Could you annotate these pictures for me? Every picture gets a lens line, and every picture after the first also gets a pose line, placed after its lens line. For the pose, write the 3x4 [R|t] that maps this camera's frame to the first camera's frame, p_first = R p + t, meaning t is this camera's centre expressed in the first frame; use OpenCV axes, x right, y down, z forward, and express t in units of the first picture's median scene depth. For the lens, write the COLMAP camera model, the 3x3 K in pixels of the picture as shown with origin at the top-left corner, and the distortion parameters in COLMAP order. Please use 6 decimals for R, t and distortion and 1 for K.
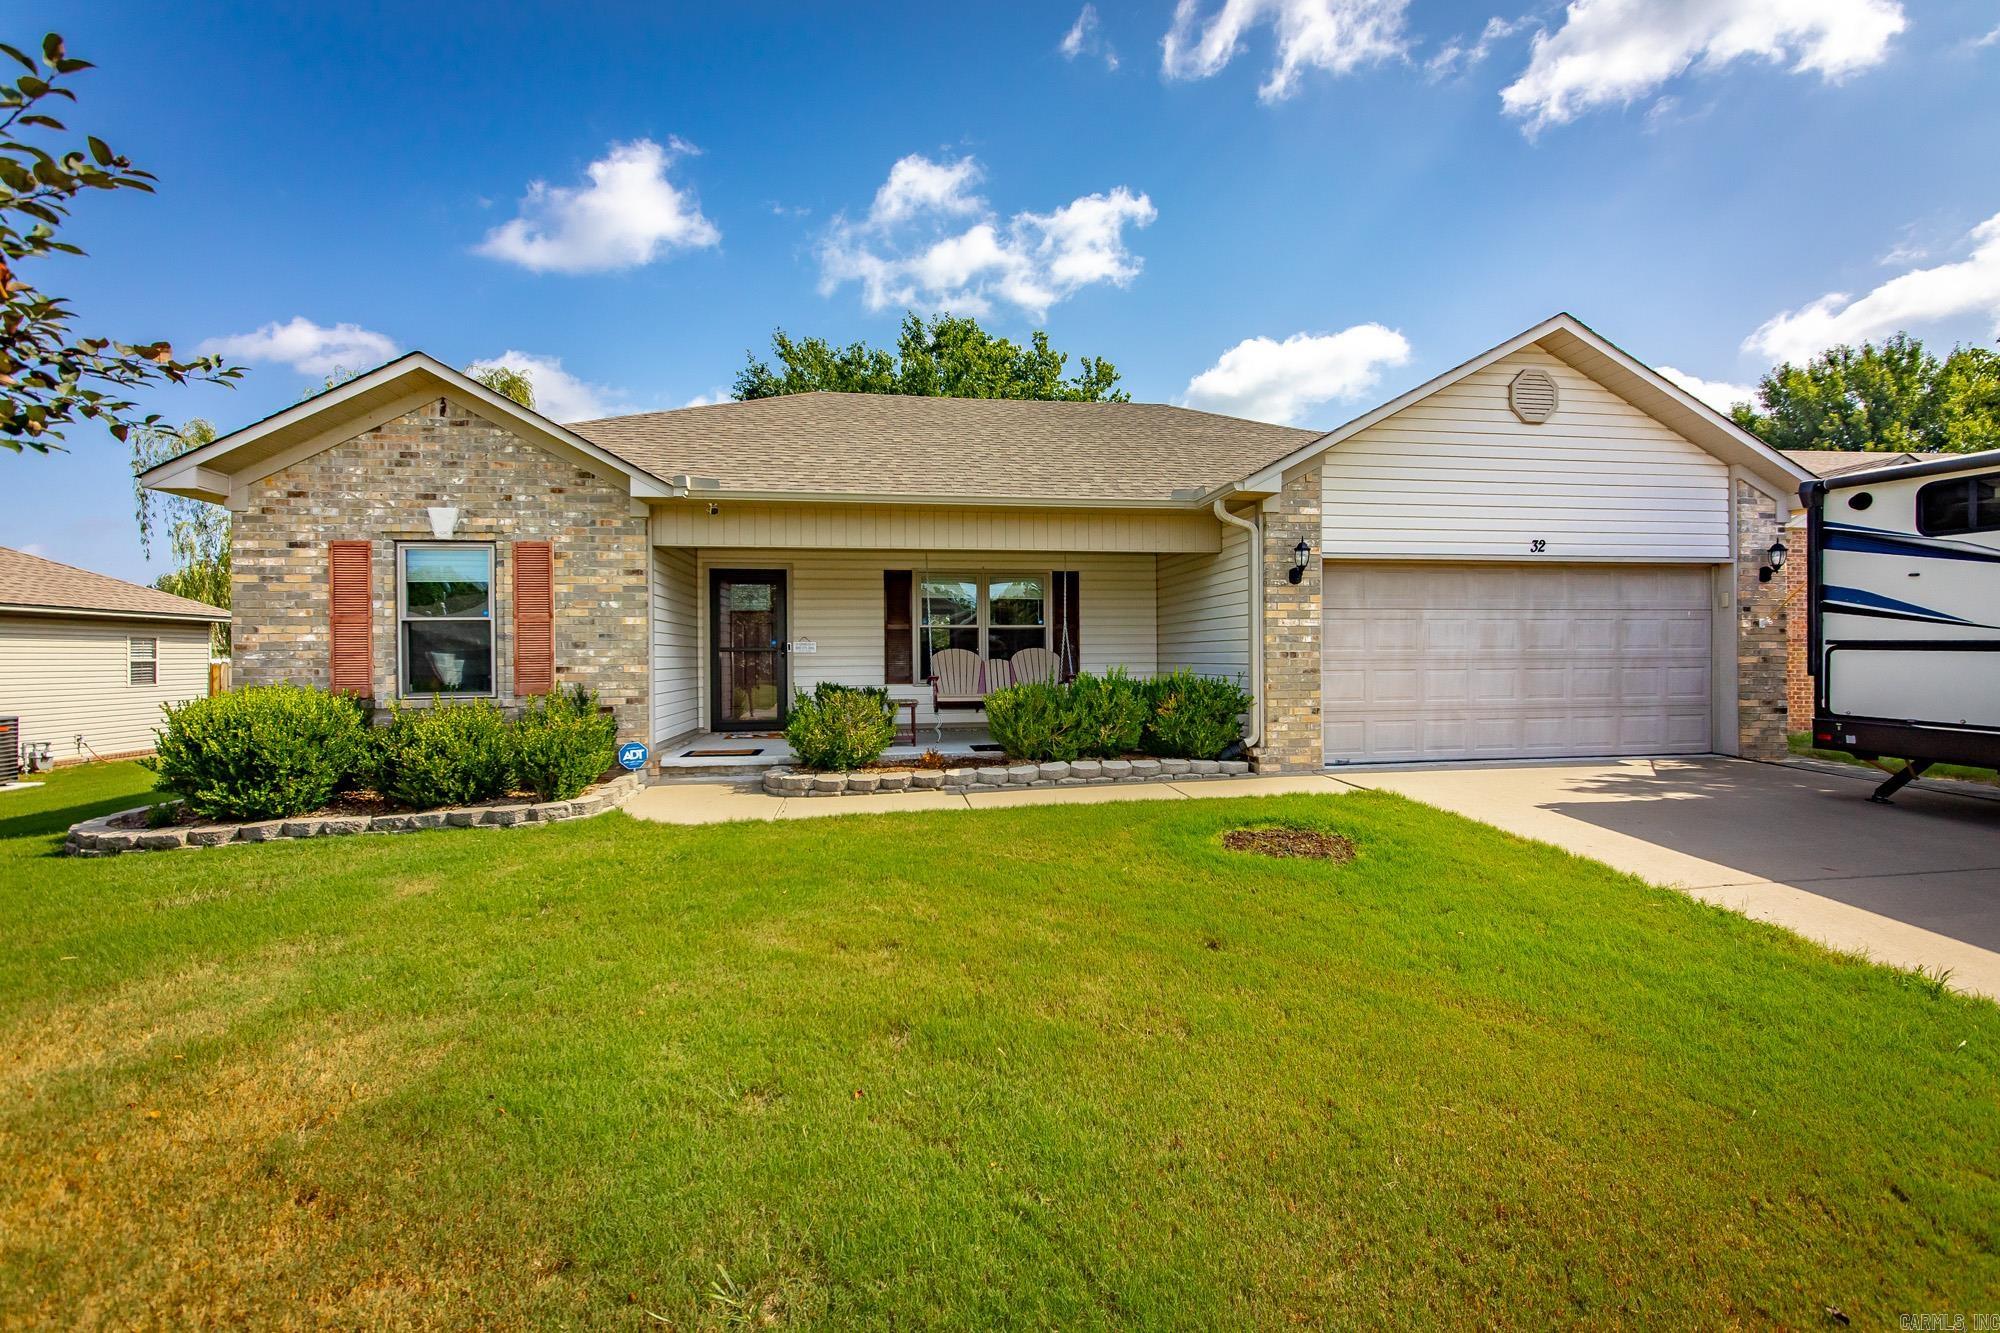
lens RADIAL K [[792.5, 0, 993.2], [0, 792.5, 654.2], [0, 0, 1]] dist [-0.002526, 0.000364]
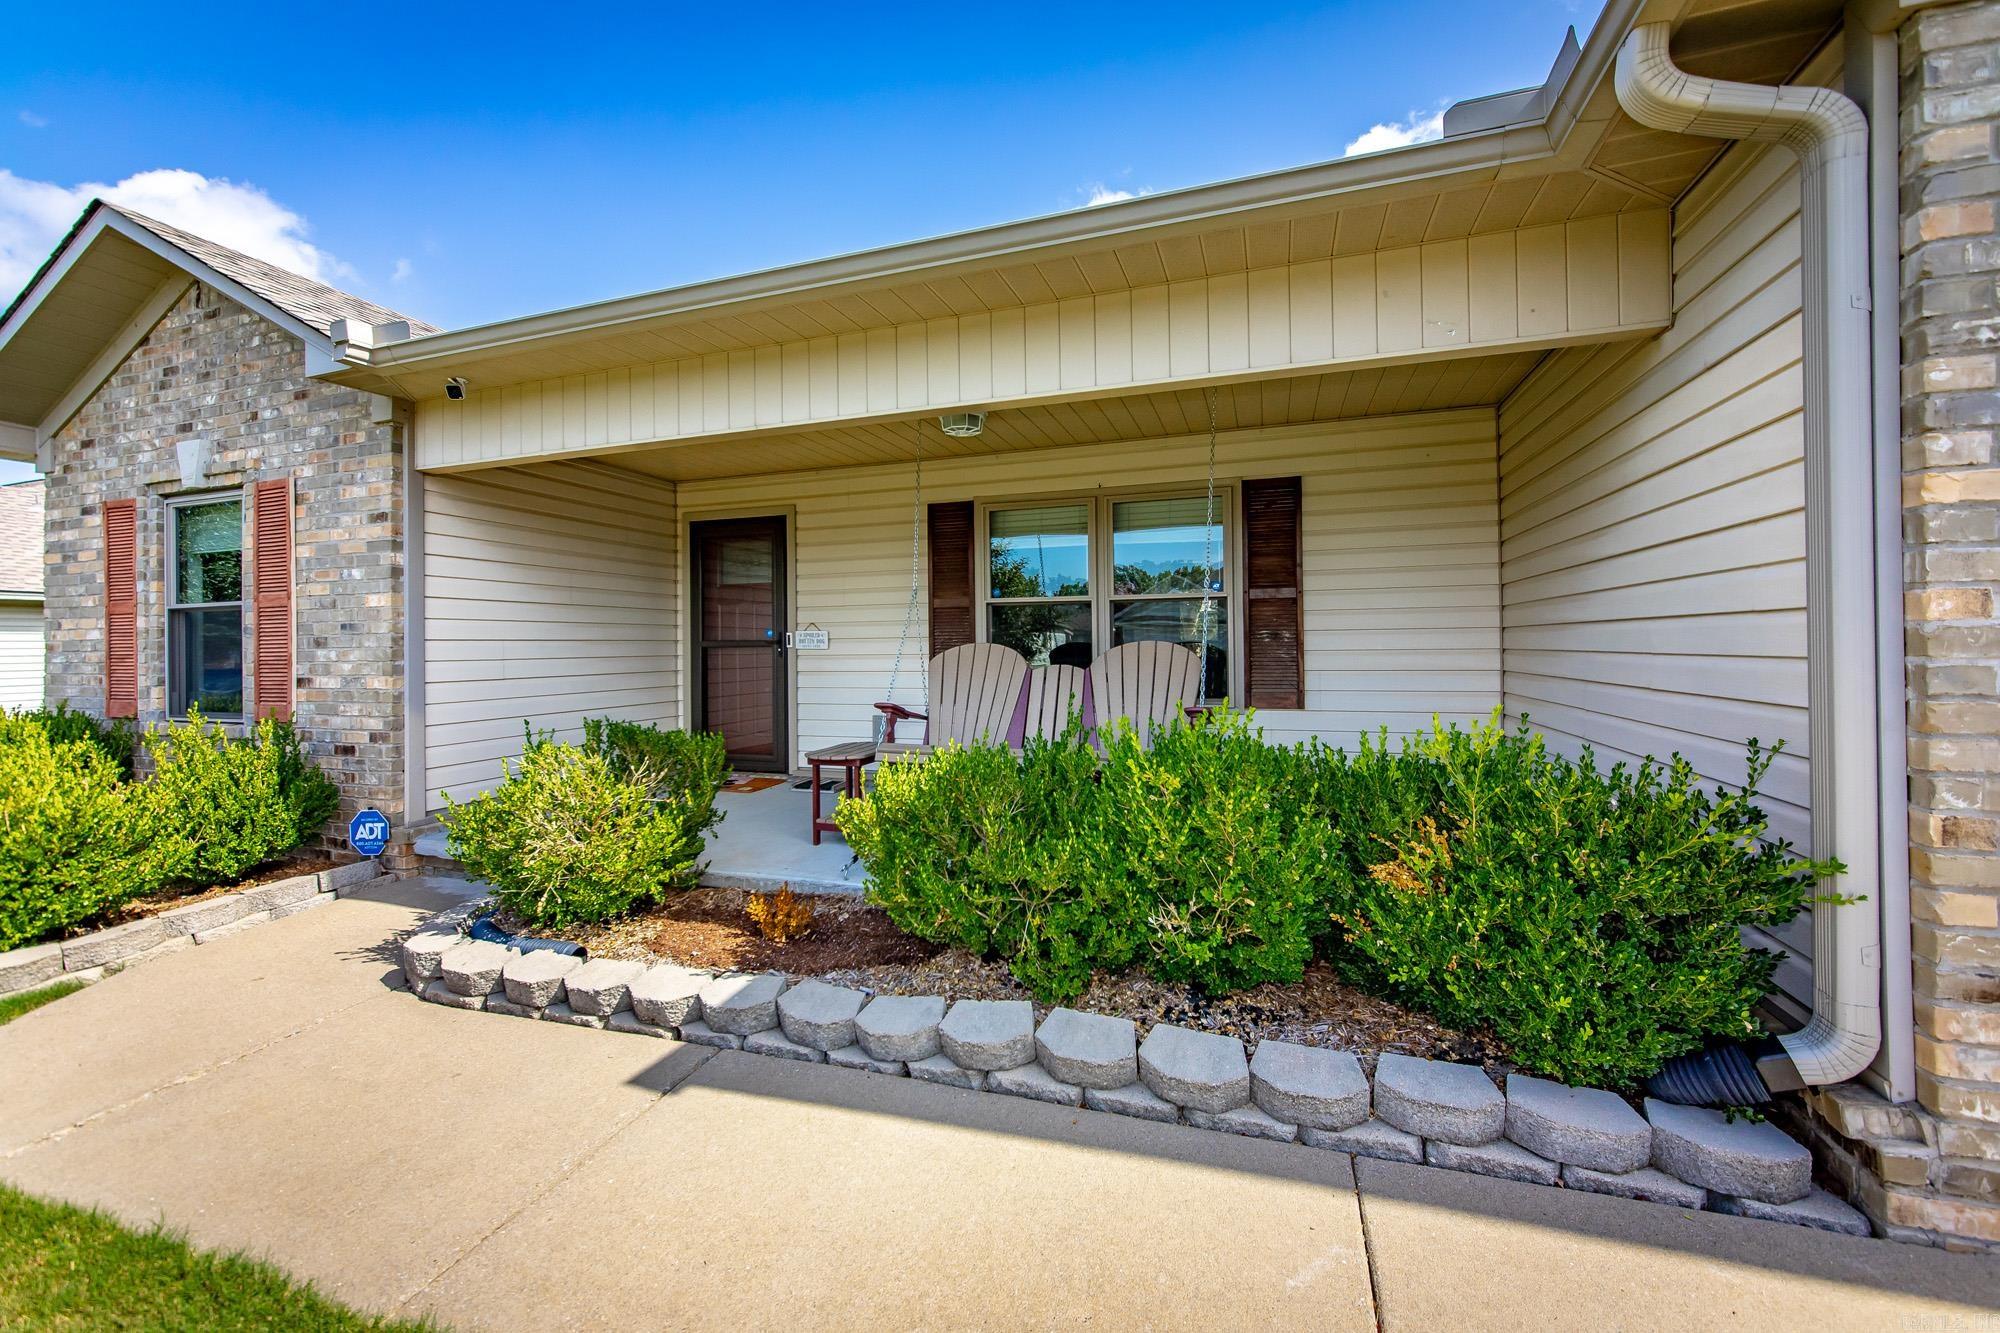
lens RADIAL K [[792.5, 0, 995.0], [0, 792.5, 636.3], [0, 0, 1]] dist [-0.002526, 0.000364]
pose [[0.888906, -0.006549, -0.458043, 0.220399], [0.005100, 0.999977, -0.004400, -0.011146], [0.458061, 0.001575, 0.888919, 0.698114]]
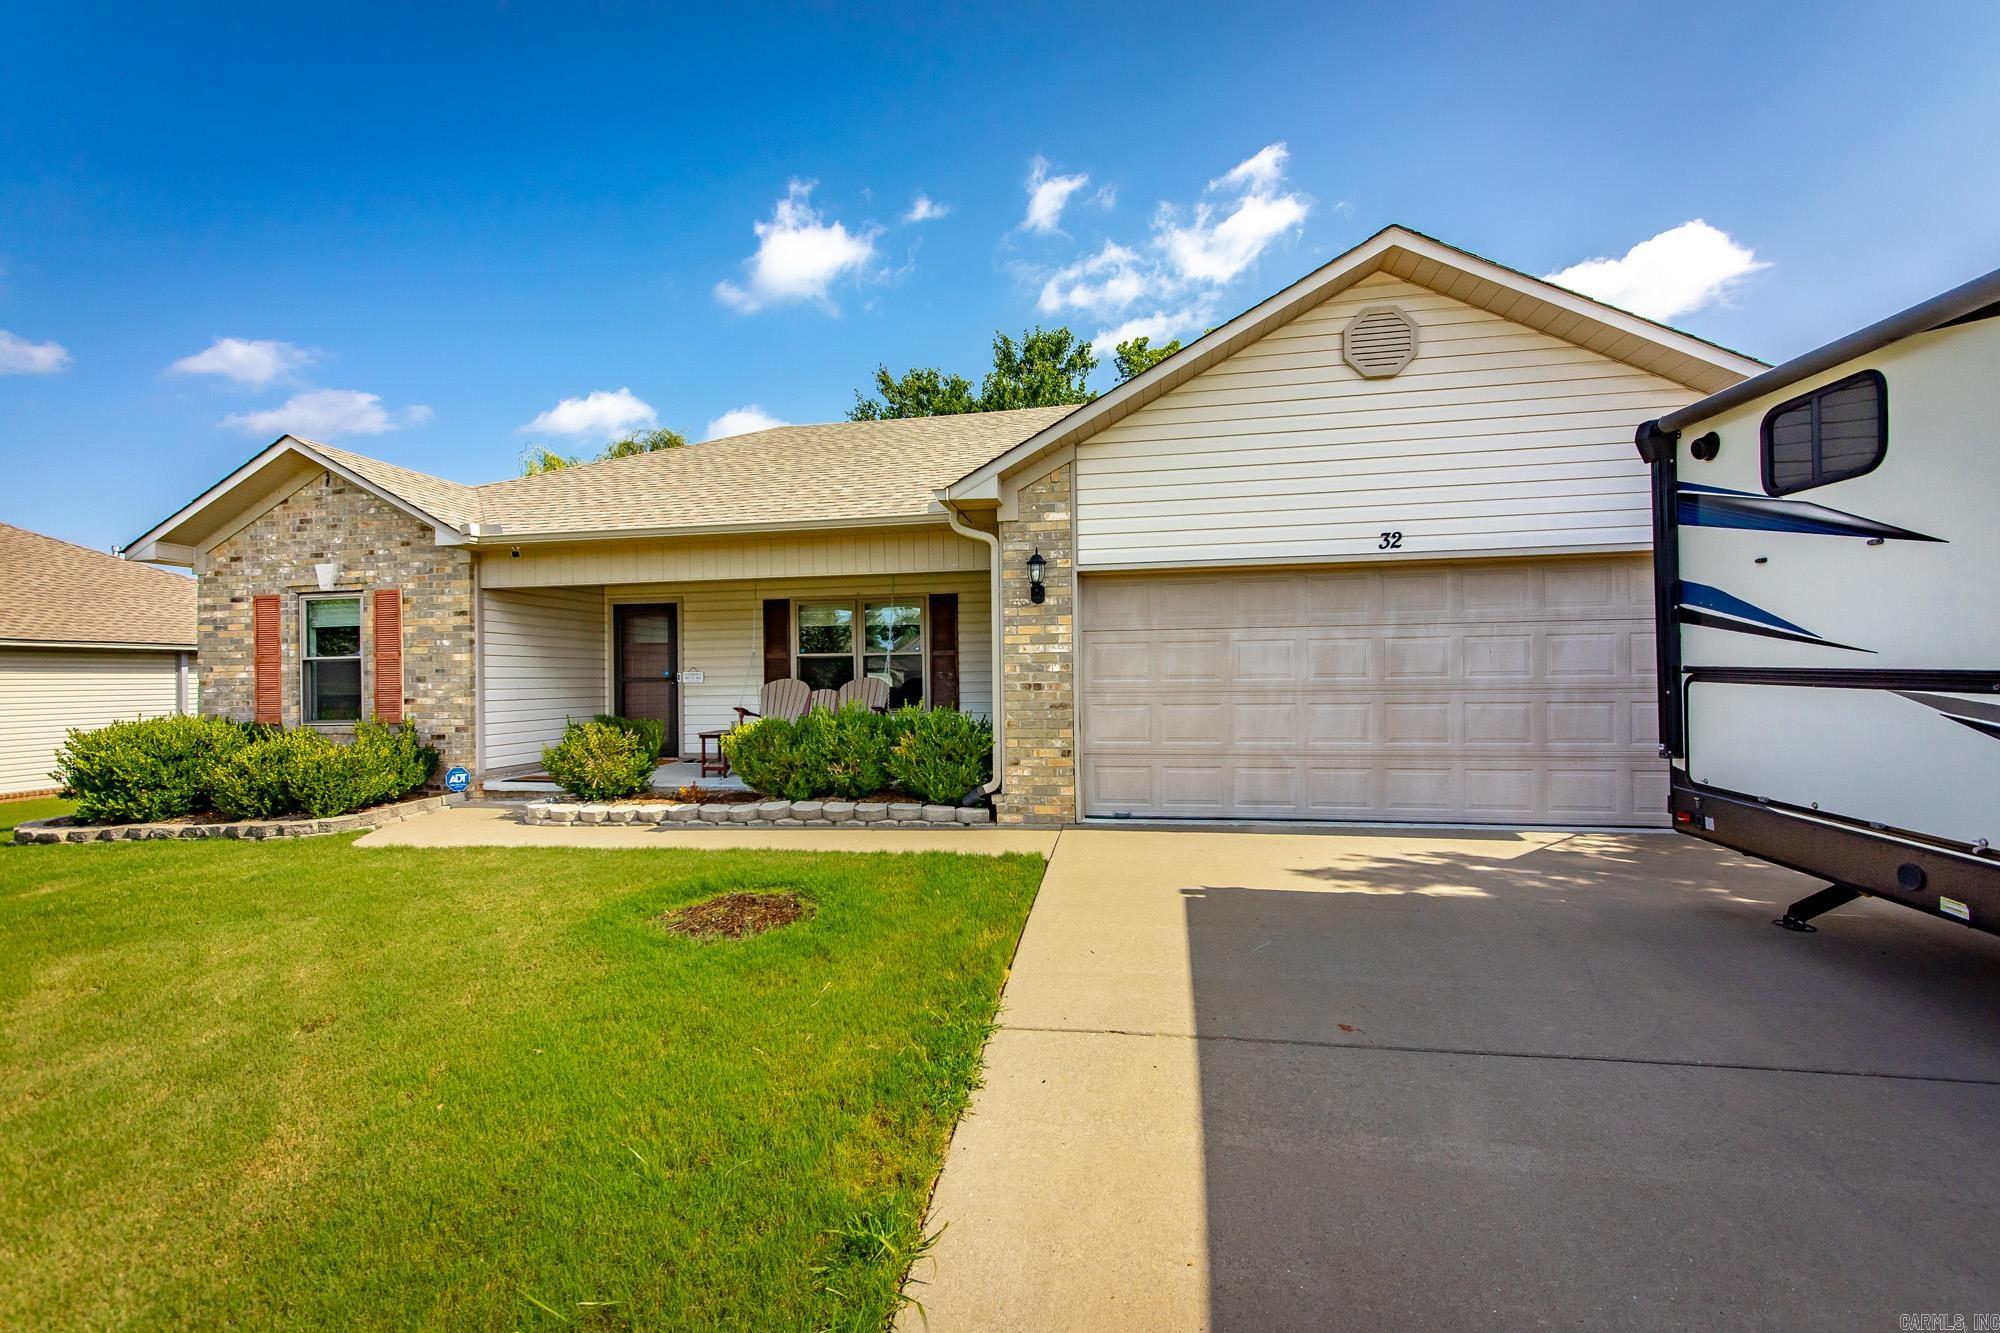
lens RADIAL K [[792.5, 0, 983.8], [0, 792.5, 670.8], [0, 0, 1]] dist [-0.002526, 0.000364]
pose [[0.951278, -0.008296, -0.308224, 0.587984], [0.007221, 0.999963, -0.004630, -0.012908], [0.308251, 0.002179, 0.951303, 0.176351]]
